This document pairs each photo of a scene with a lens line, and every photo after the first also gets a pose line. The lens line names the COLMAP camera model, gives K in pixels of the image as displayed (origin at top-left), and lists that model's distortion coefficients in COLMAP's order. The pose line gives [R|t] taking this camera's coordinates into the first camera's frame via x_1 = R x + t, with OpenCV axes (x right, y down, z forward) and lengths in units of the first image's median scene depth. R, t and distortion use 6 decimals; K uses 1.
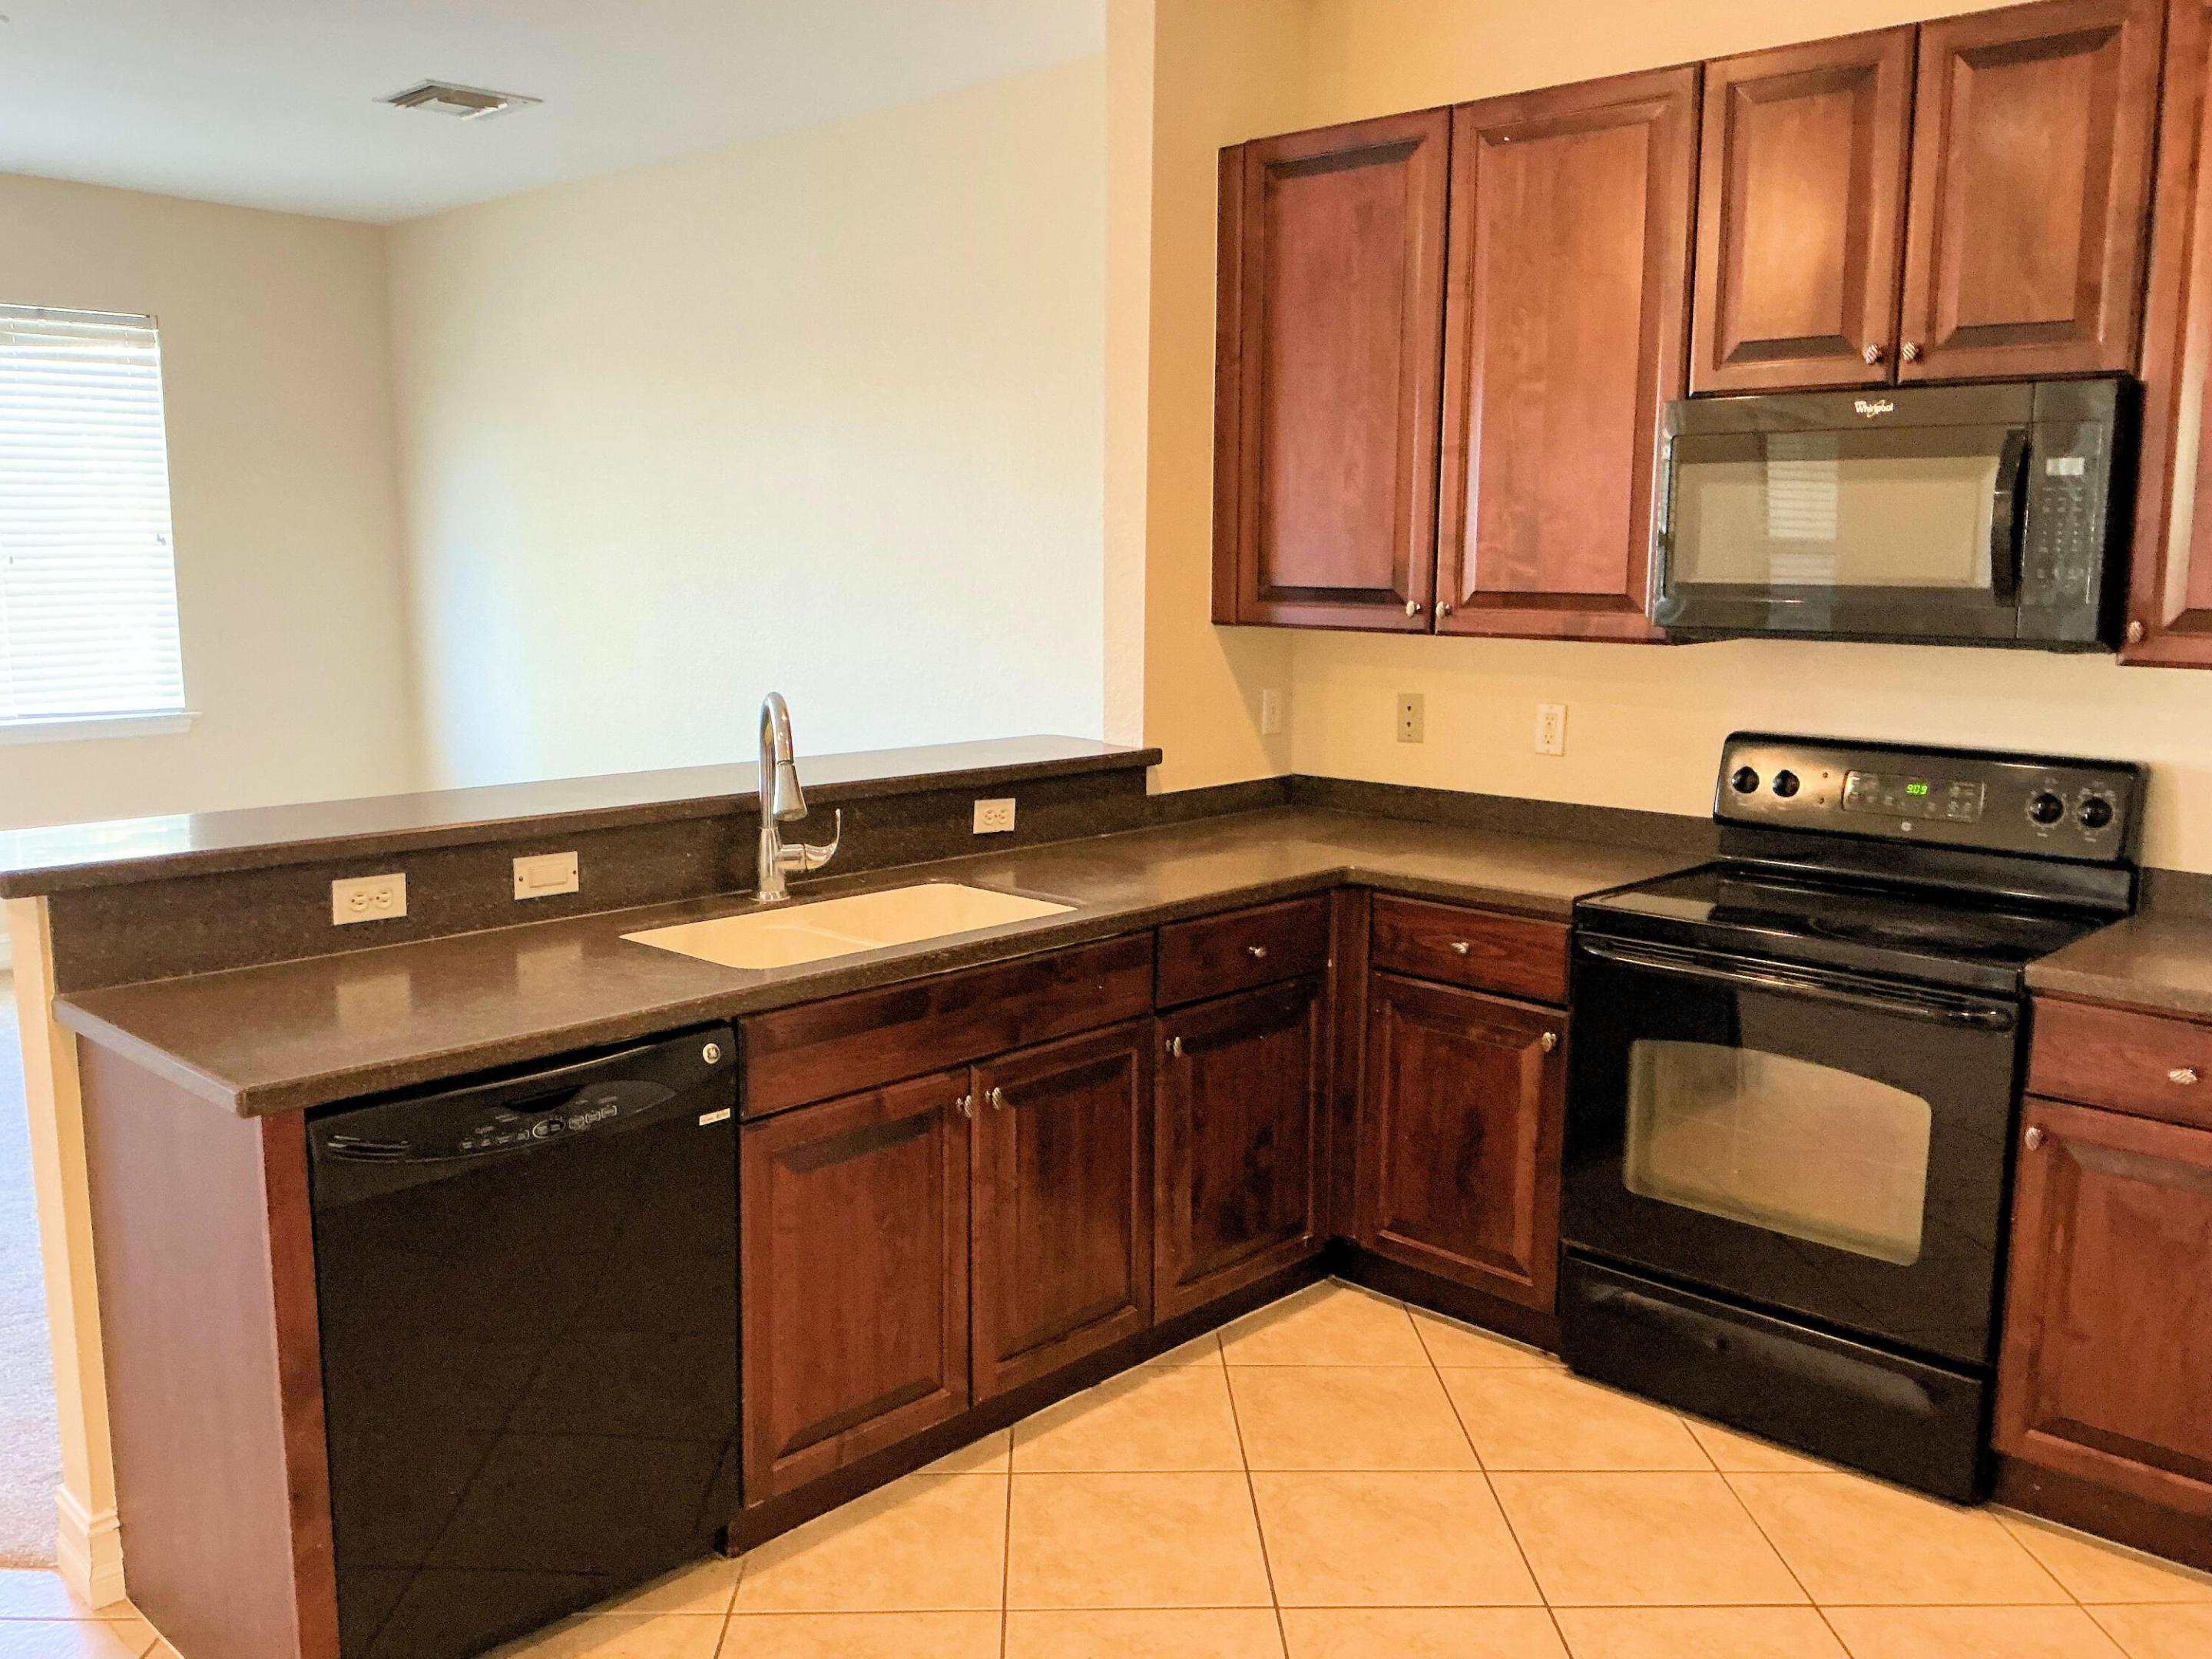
lens RADIAL K [[1825.3, 0, 1064.6], [0, 1825.3, 824.2], [0, 0, 1]] dist [0.059392, -0.066531]
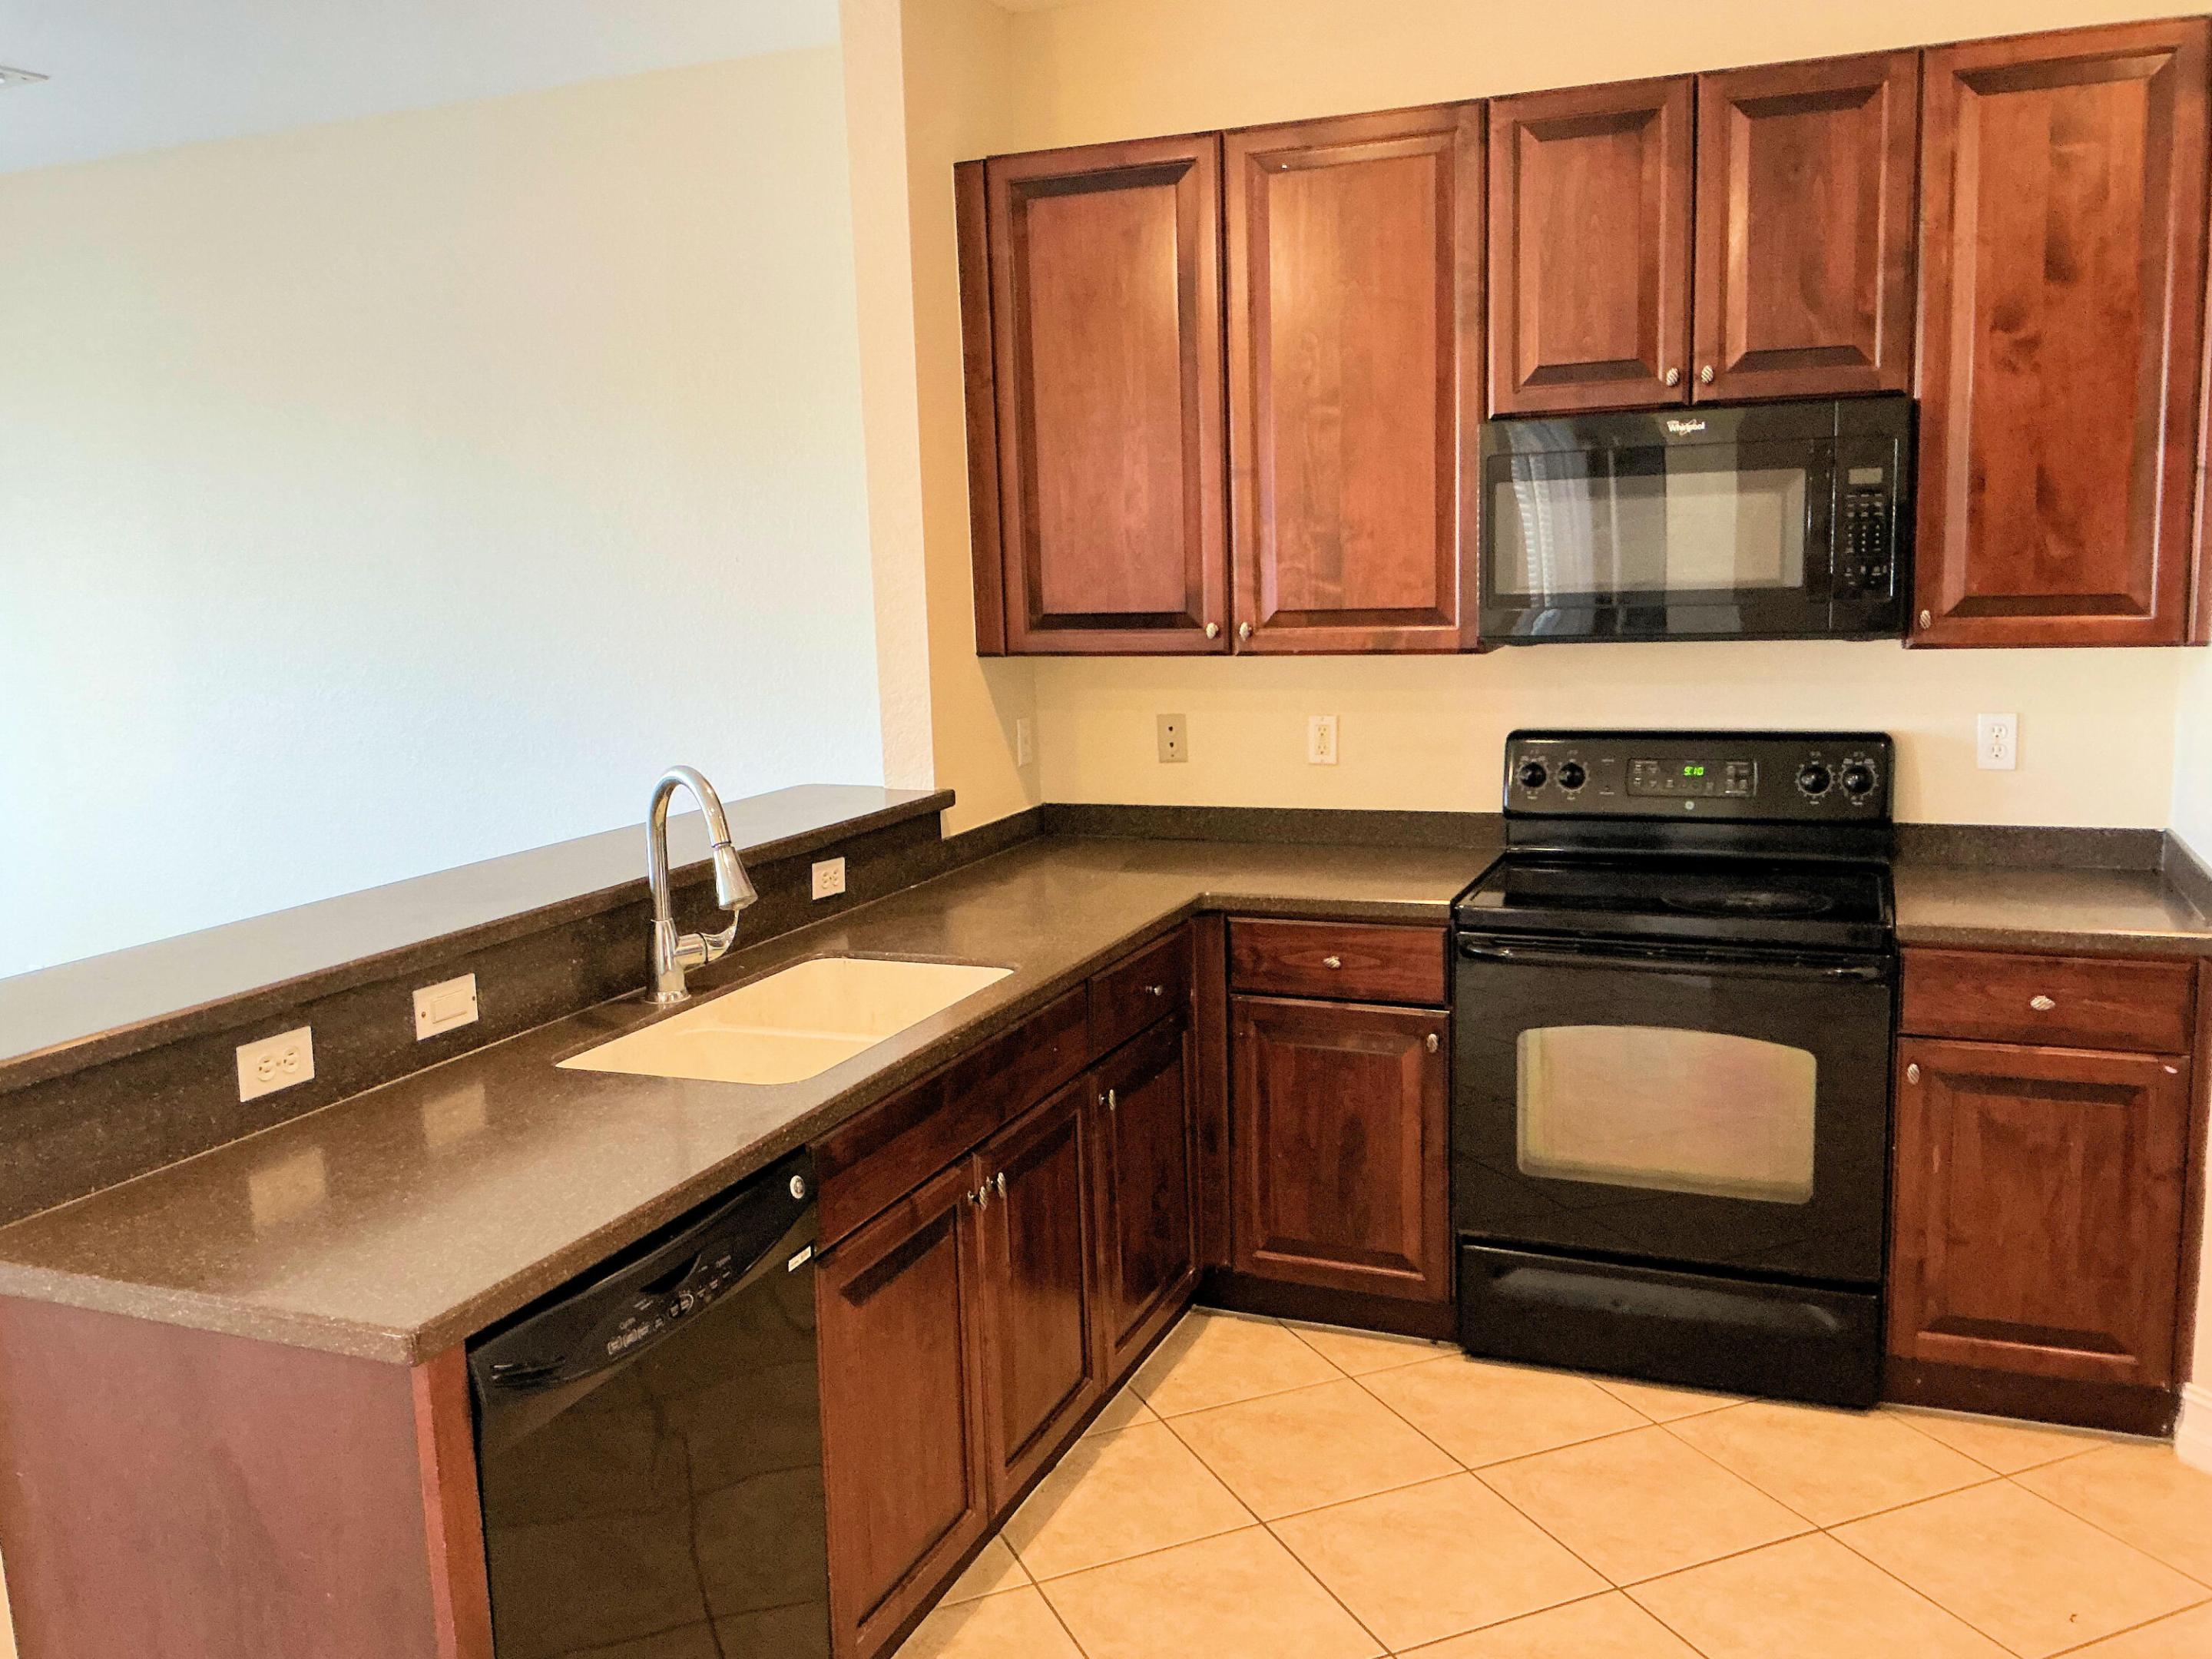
lens RADIAL K [[1825.3, 0, 1113.0], [0, 1825.3, 831.4], [0, 0, 1]] dist [0.059392, -0.066531]
pose [[0.933525, -0.092099, 0.346481, -0.249170], [0.093755, 0.995523, 0.012016, -0.029215], [-0.346037, 0.021267, 0.937980, 0.093142]]
